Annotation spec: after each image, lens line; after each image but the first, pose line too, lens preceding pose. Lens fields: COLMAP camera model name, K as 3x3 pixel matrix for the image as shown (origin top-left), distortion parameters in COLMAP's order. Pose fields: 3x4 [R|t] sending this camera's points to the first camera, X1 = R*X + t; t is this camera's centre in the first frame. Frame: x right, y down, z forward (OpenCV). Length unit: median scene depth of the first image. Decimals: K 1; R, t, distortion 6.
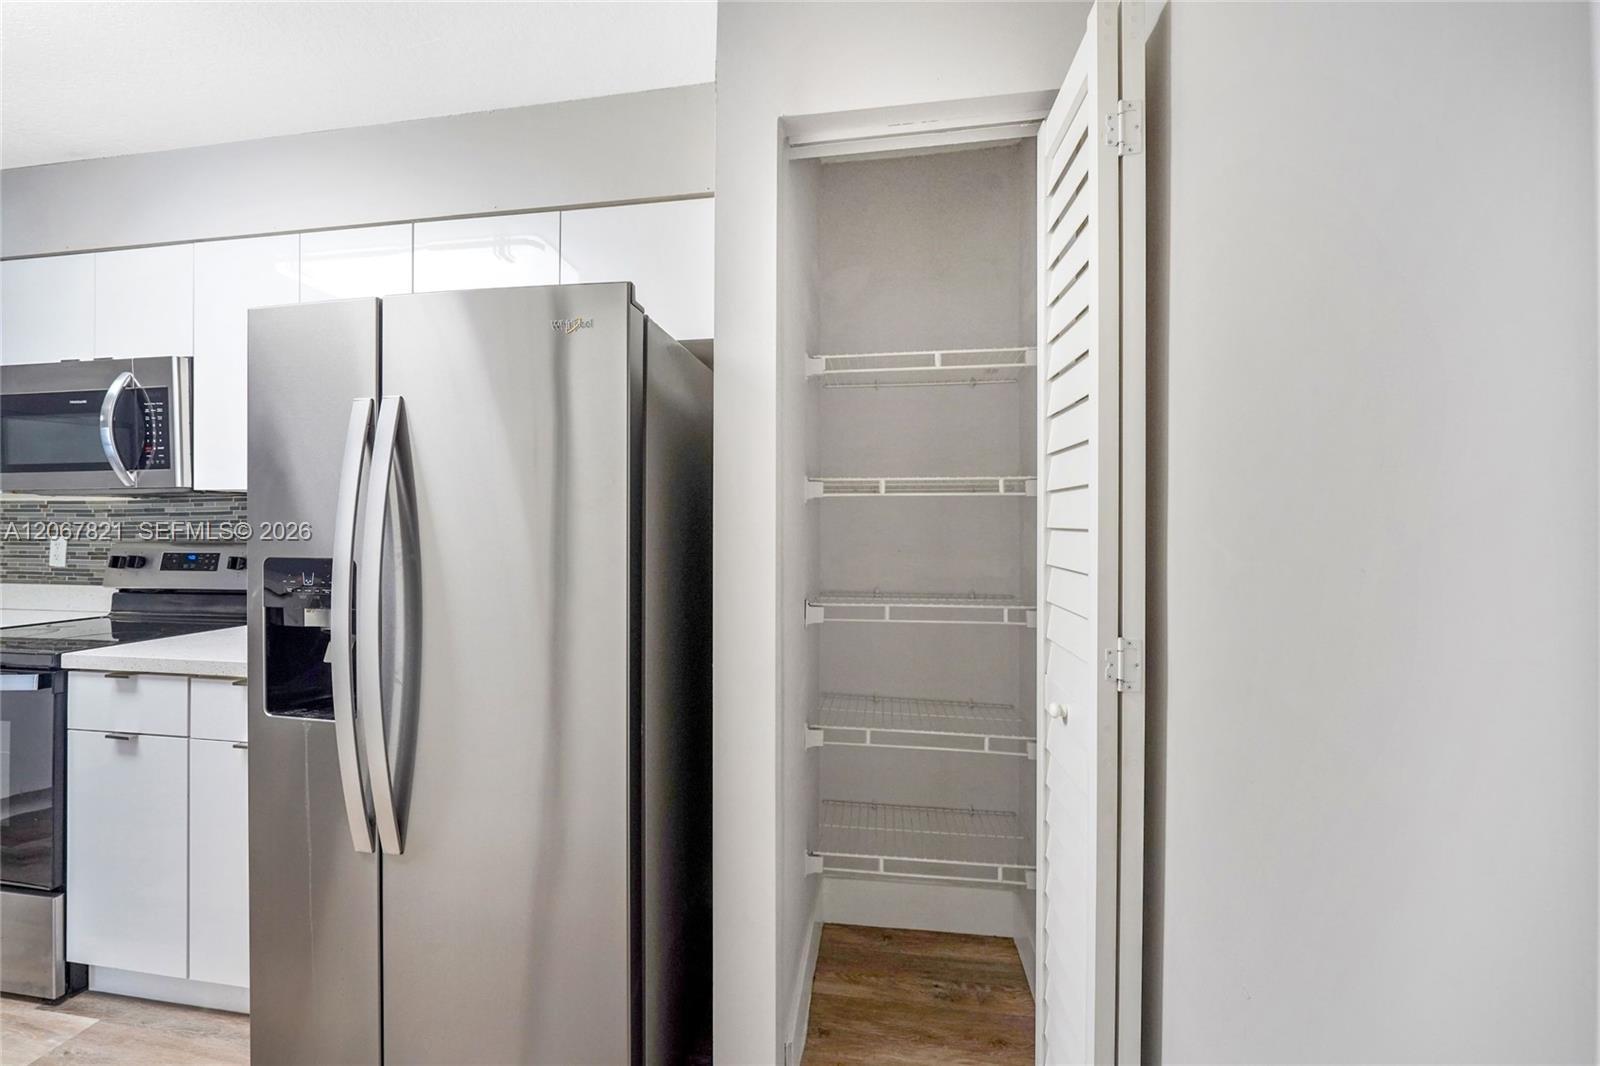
lens RADIAL K [[585.3, 0, 799.0], [0, 585.3, 525.2], [0, 0, 1]] dist [0.000463, 0.000383]
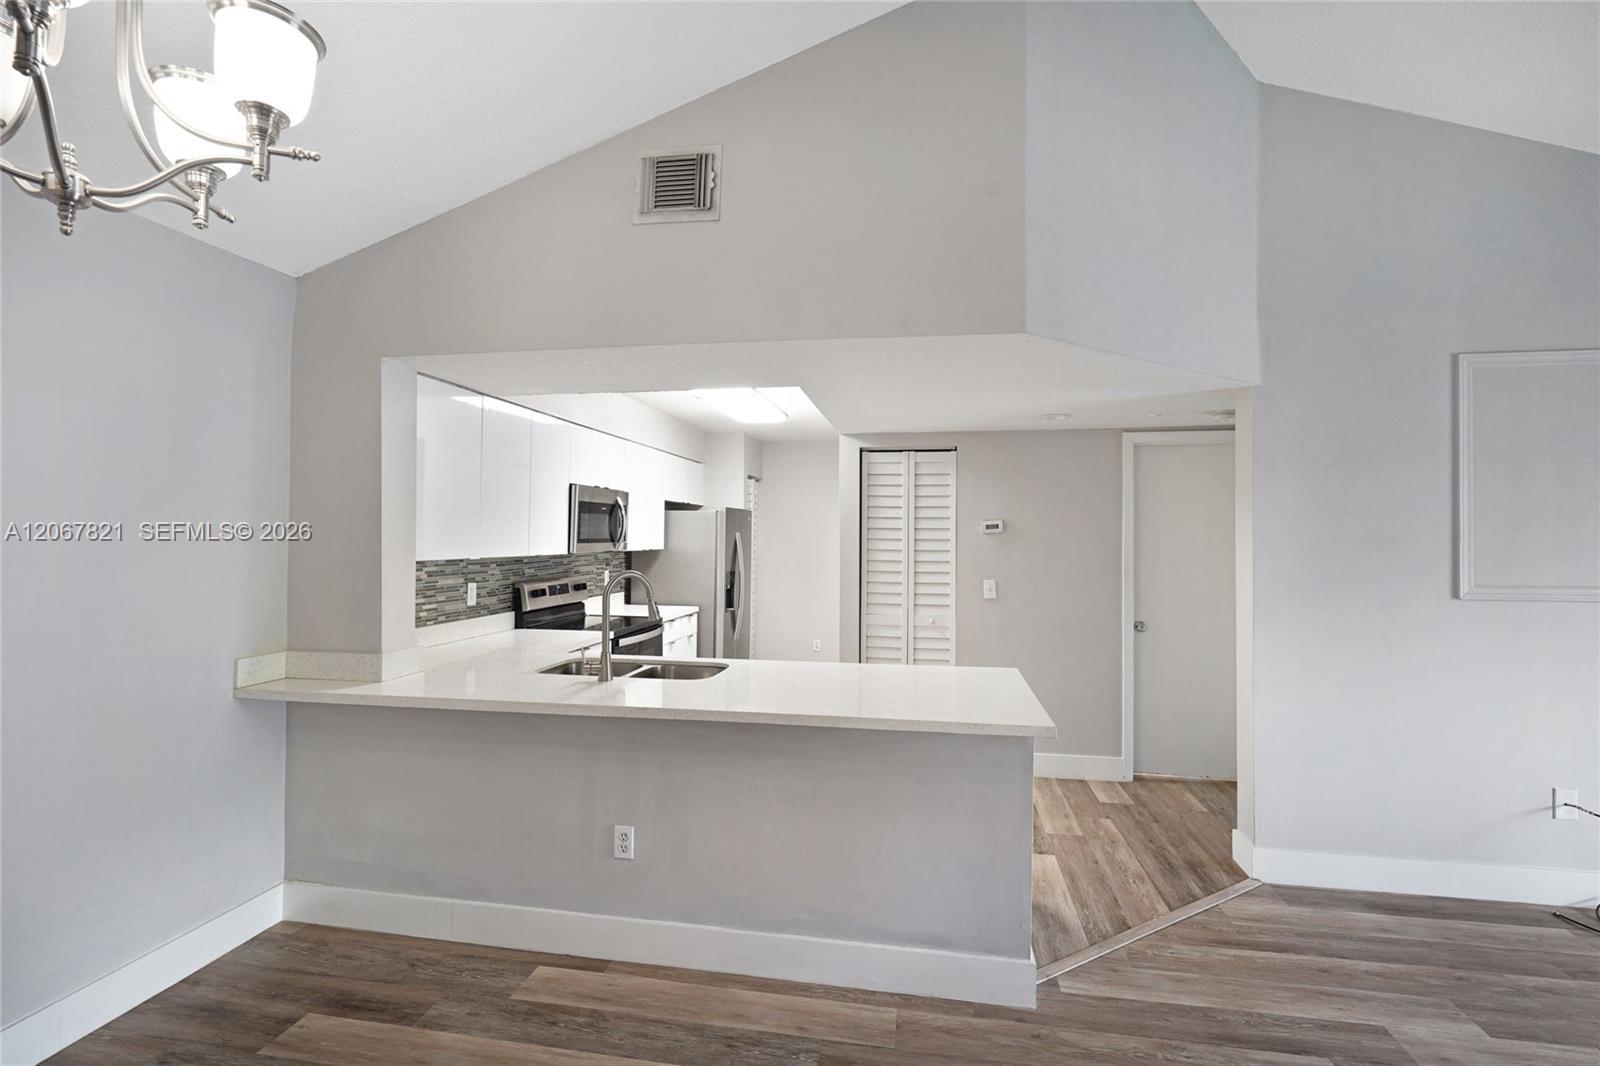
lens RADIAL K [[730.8, 0, 795.1], [0, 730.8, 526.8], [0, 0, 1]] dist [-0.001109, 0.001838]
pose [[0.014943, 0.016343, 0.999755, -2.993397], [-0.004992, 0.999855, -0.016270, -0.086931], [-0.999876, -0.004748, 0.015023, 0.243265]]
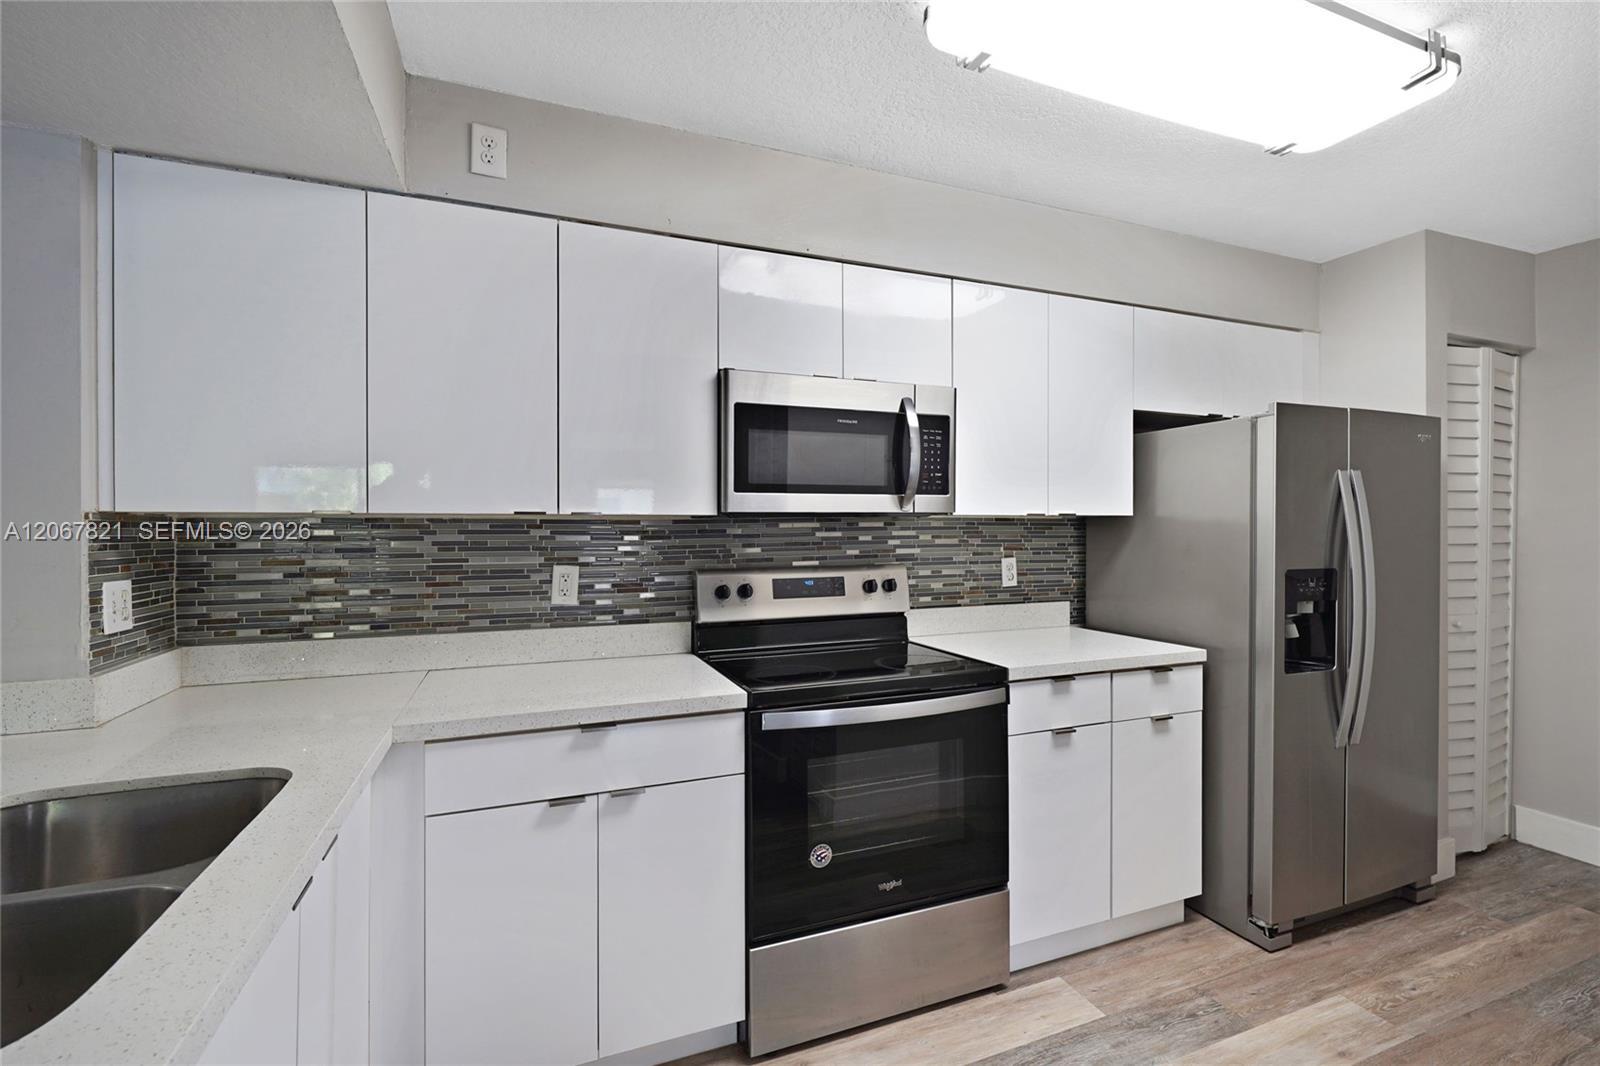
lens RADIAL K [[701.0, 0, 801.8], [0, 701.0, 533.8], [0, 0, 1]] dist [0.000824, -0.000229]
pose [[0.851306, -0.003215, 0.524659, -1.517228], [0.003876, 0.999992, -0.000160, -0.021442], [-0.524655, 0.002170, 0.851312, 0.056574]]
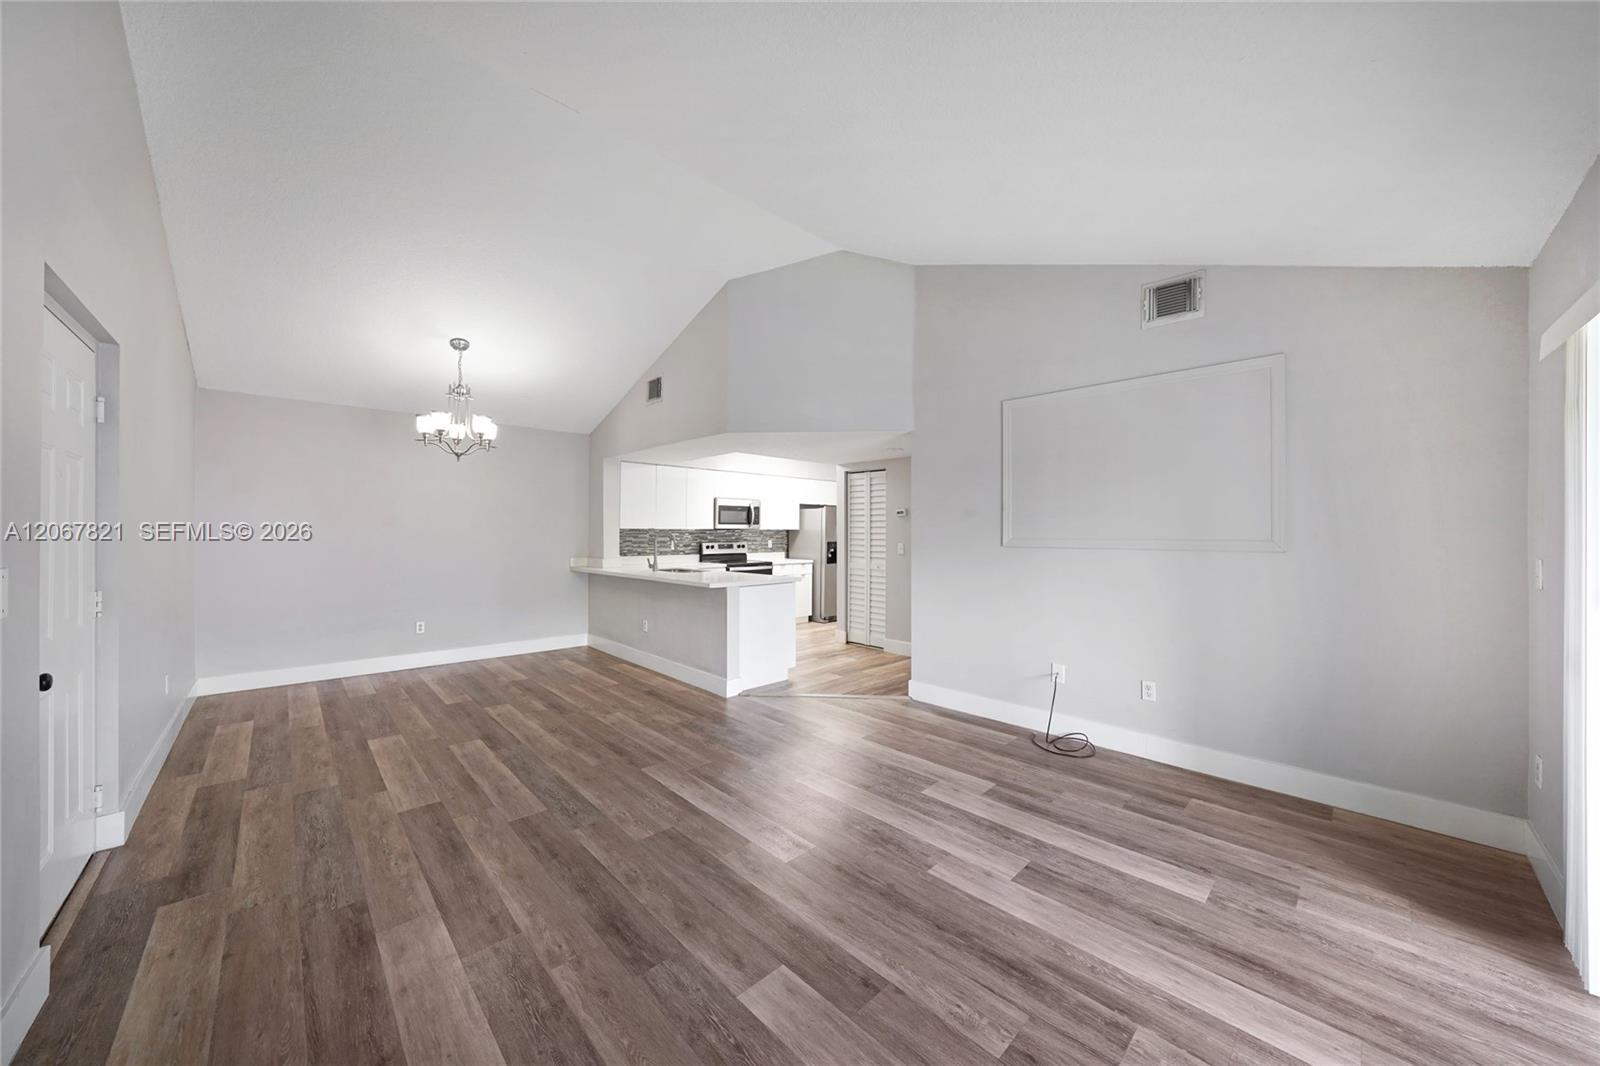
lens RADIAL K [[539.5, 0, 787.8], [0, 539.5, 530.1], [0, 0, 1]] dist [-0.010894, 0.000431]
pose [[0.605279, 0.006770, 0.795984, -3.349088], [-0.003949, 0.999977, -0.005502, -0.024664], [-0.796003, 0.000187, 0.605292, -1.355428]]
